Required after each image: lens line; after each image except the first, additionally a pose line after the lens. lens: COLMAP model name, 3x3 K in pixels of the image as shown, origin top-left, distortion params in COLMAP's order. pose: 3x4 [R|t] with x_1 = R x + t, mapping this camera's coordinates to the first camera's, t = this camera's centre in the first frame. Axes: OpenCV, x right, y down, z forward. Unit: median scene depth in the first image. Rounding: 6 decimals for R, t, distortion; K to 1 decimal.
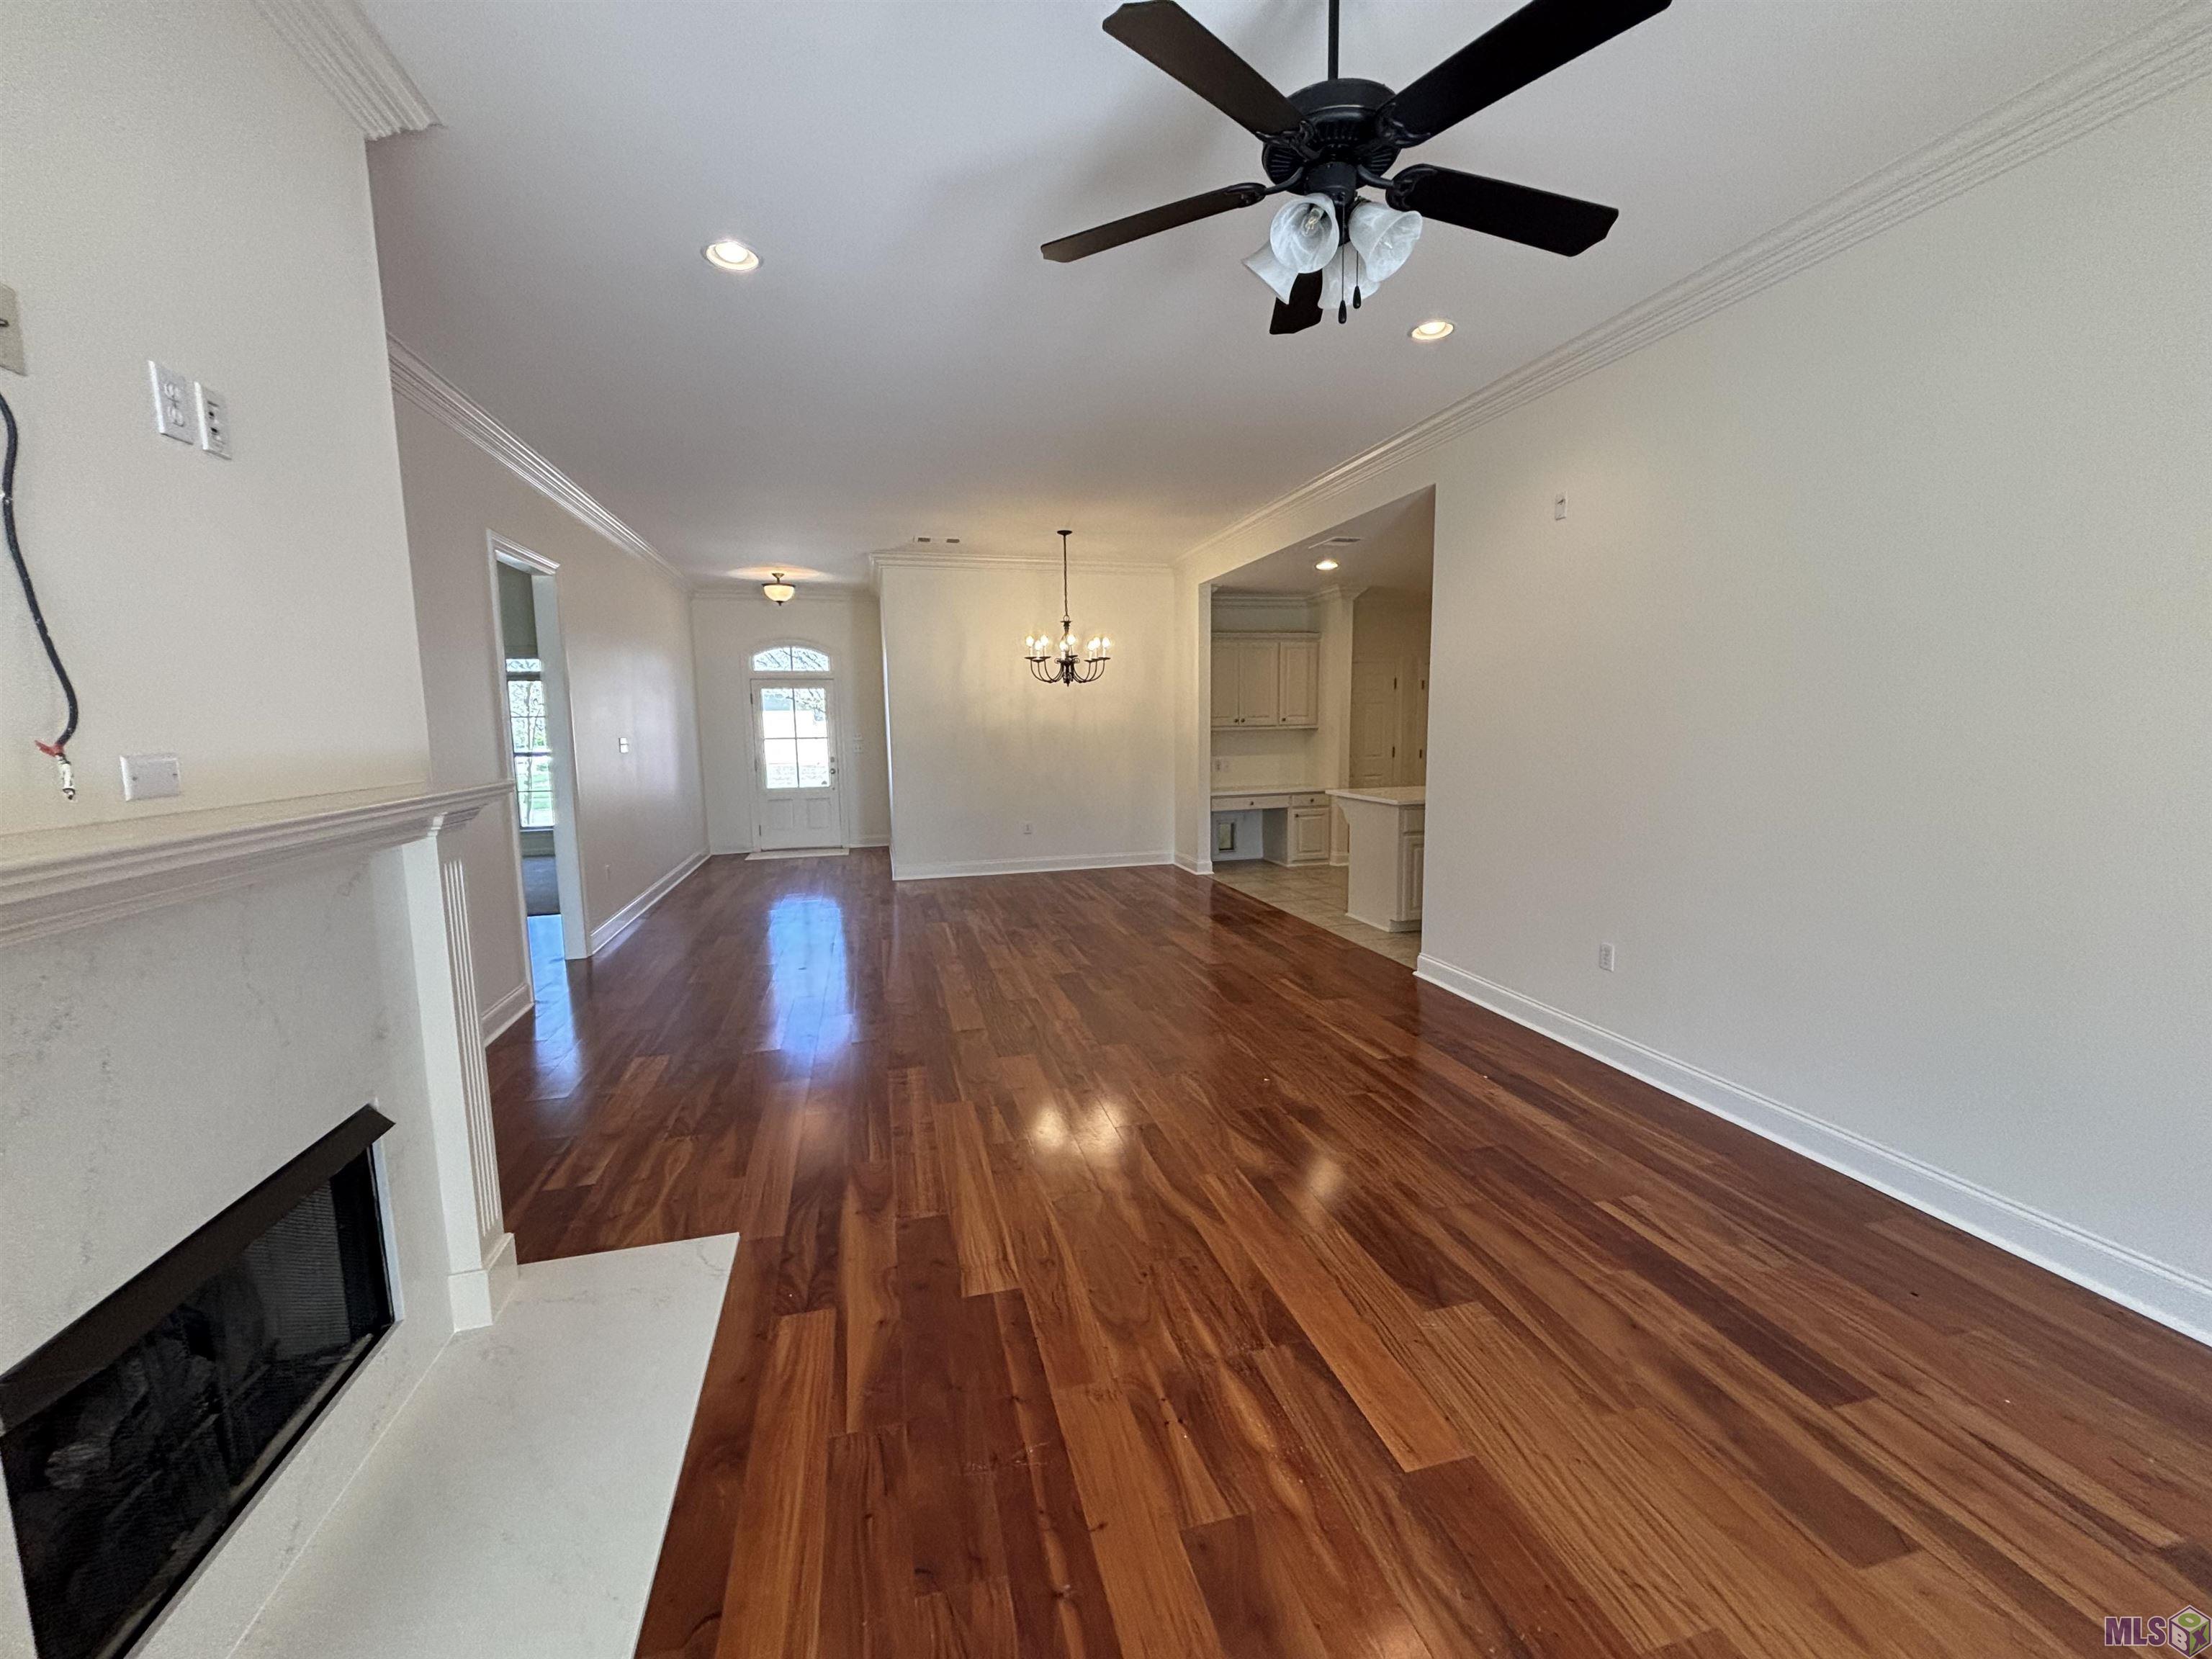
lens RADIAL K [[892.7, 0, 1104.8], [0, 892.7, 820.0], [0, 0, 1]] dist [0.000967, 0.000359]
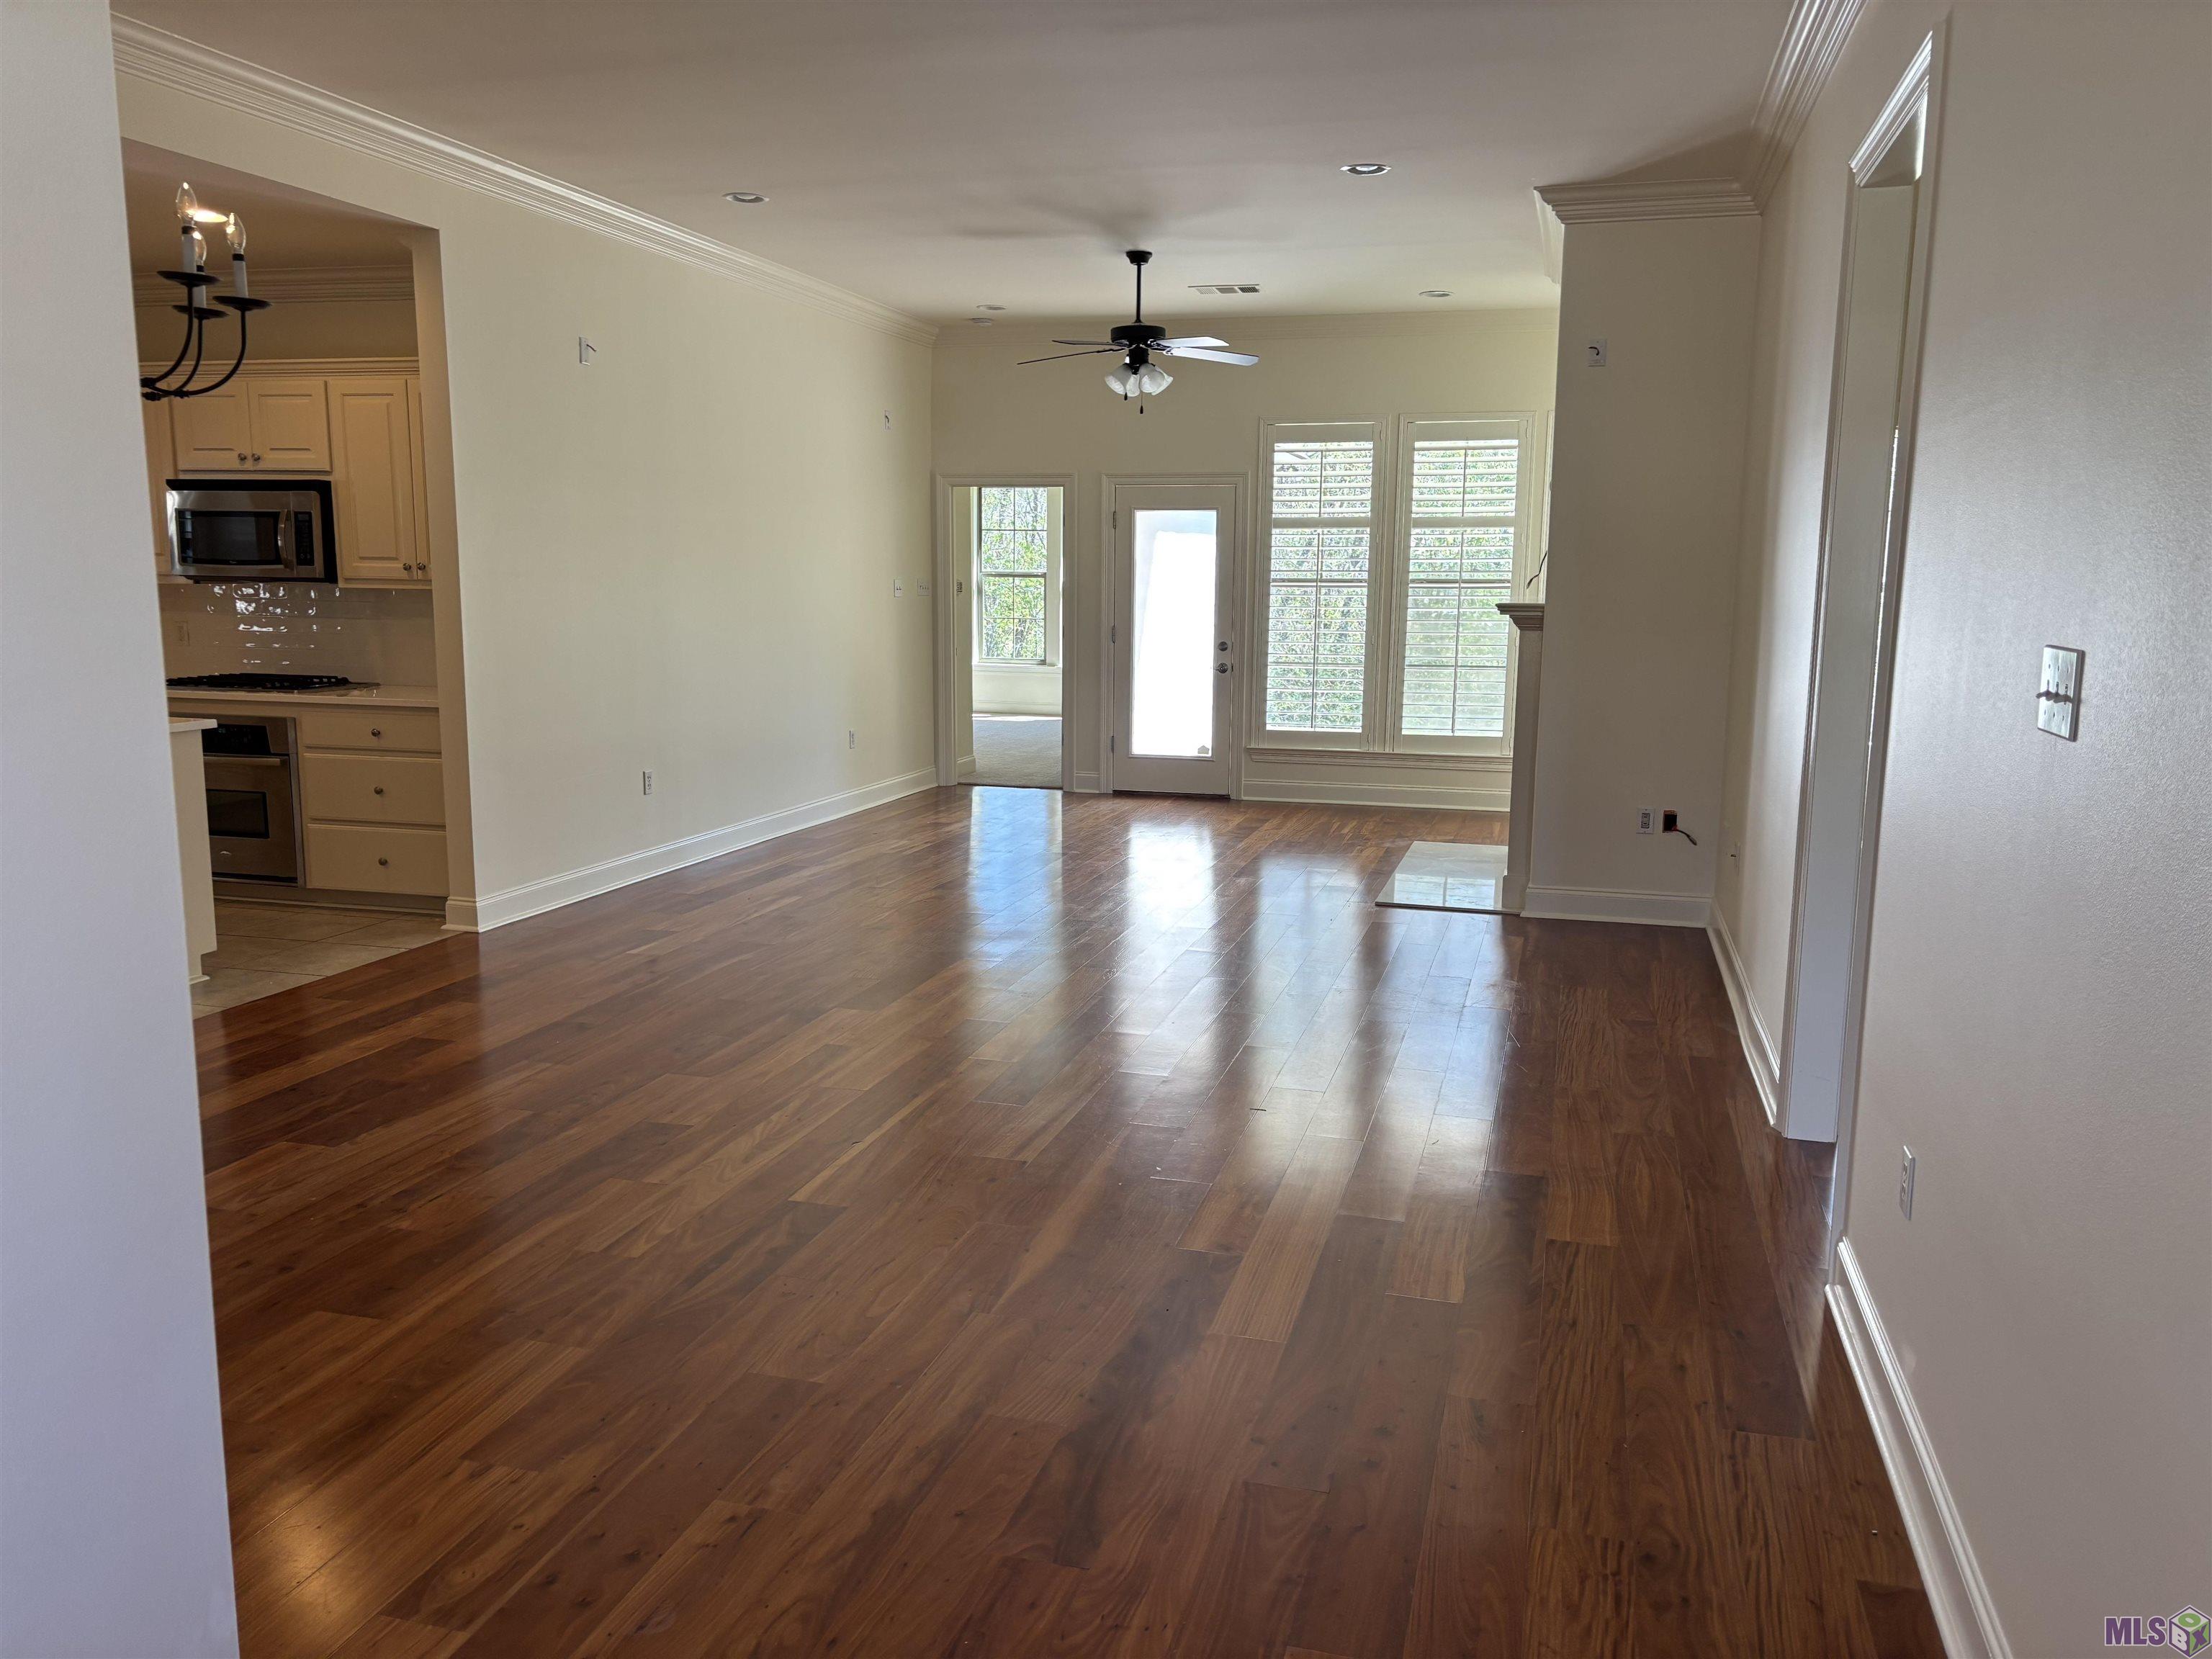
lens RADIAL K [[1644.6, 0, 1110.8], [0, 1644.6, 833.5], [0, 0, 1]] dist [0.034516, -0.001610]
pose [[-0.870599, -0.073032, 0.486543, -1.207473], [0.058511, 0.966534, 0.249778, -0.330845], [-0.488502, 0.245925, -0.837190, 3.067668]]
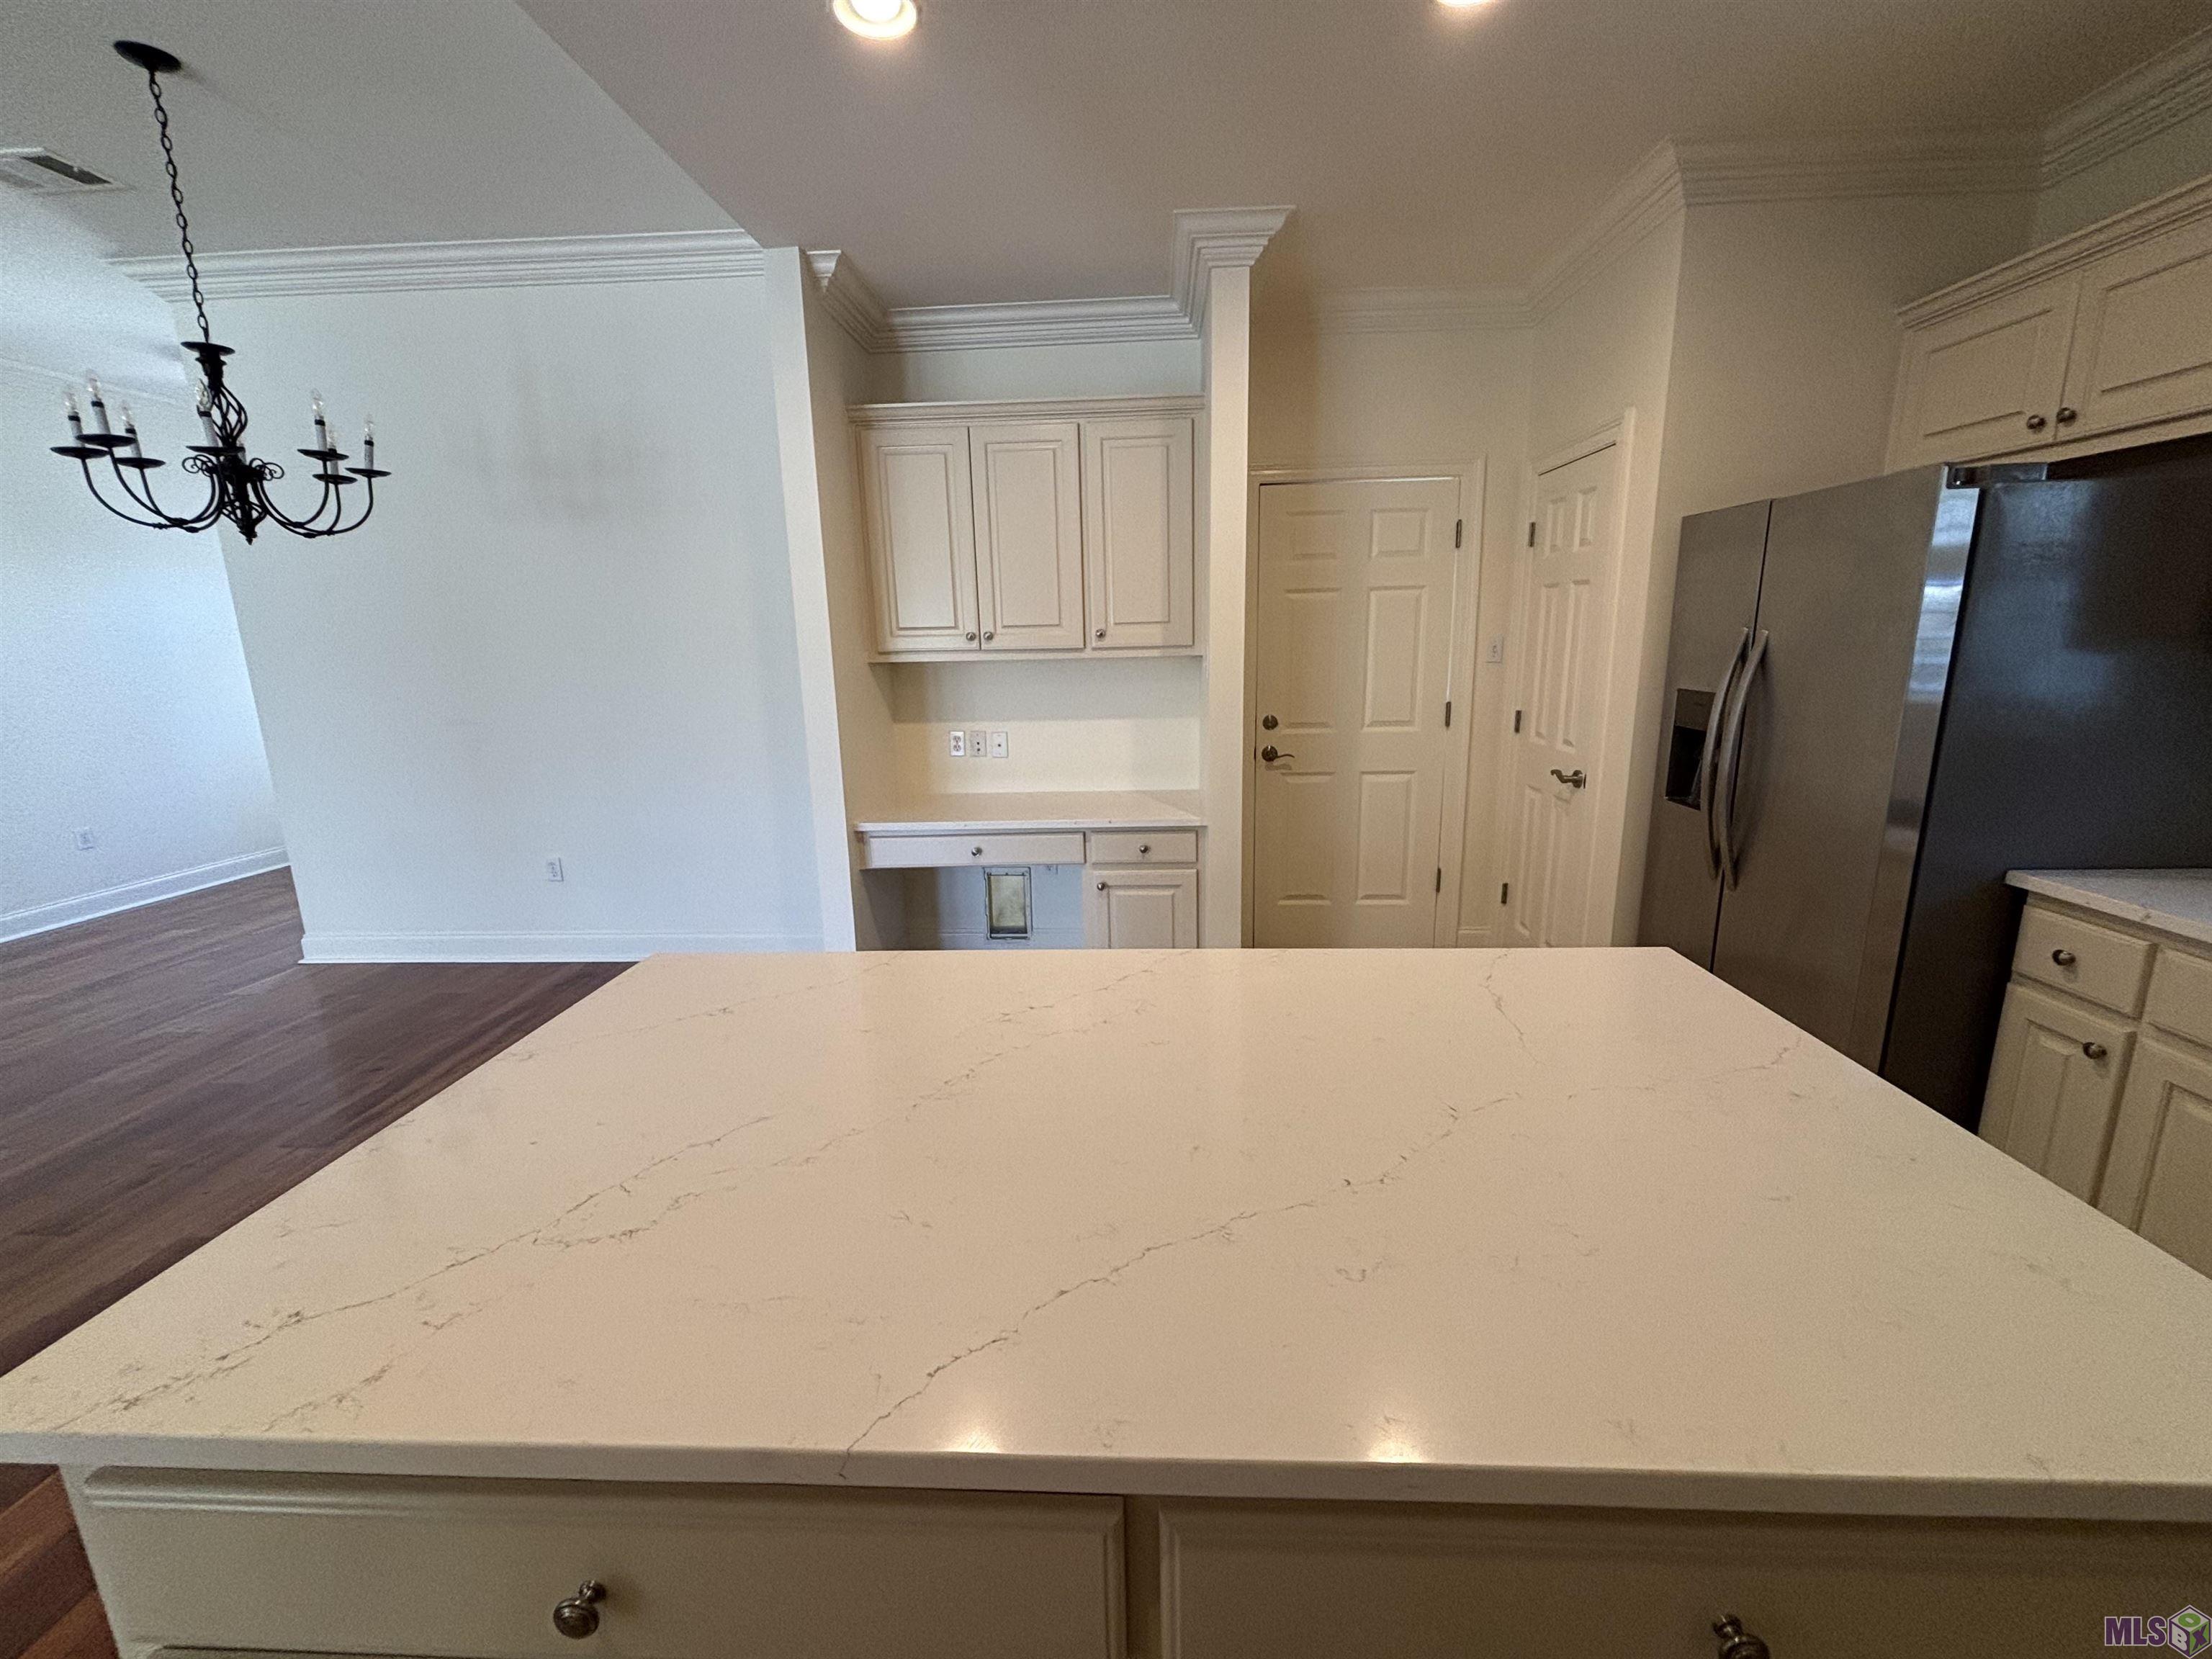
lens RADIAL K [[892.7, 0, 1104.8], [0, 892.7, 820.0], [0, 0, 1]] dist [0.000967, 0.000359]
pose [[0.956115, 0.054100, -0.287954, 0.940743], [-0.025748, 0.994517, 0.101355, -0.209998], [0.291859, -0.089493, 0.952265, 1.834557]]
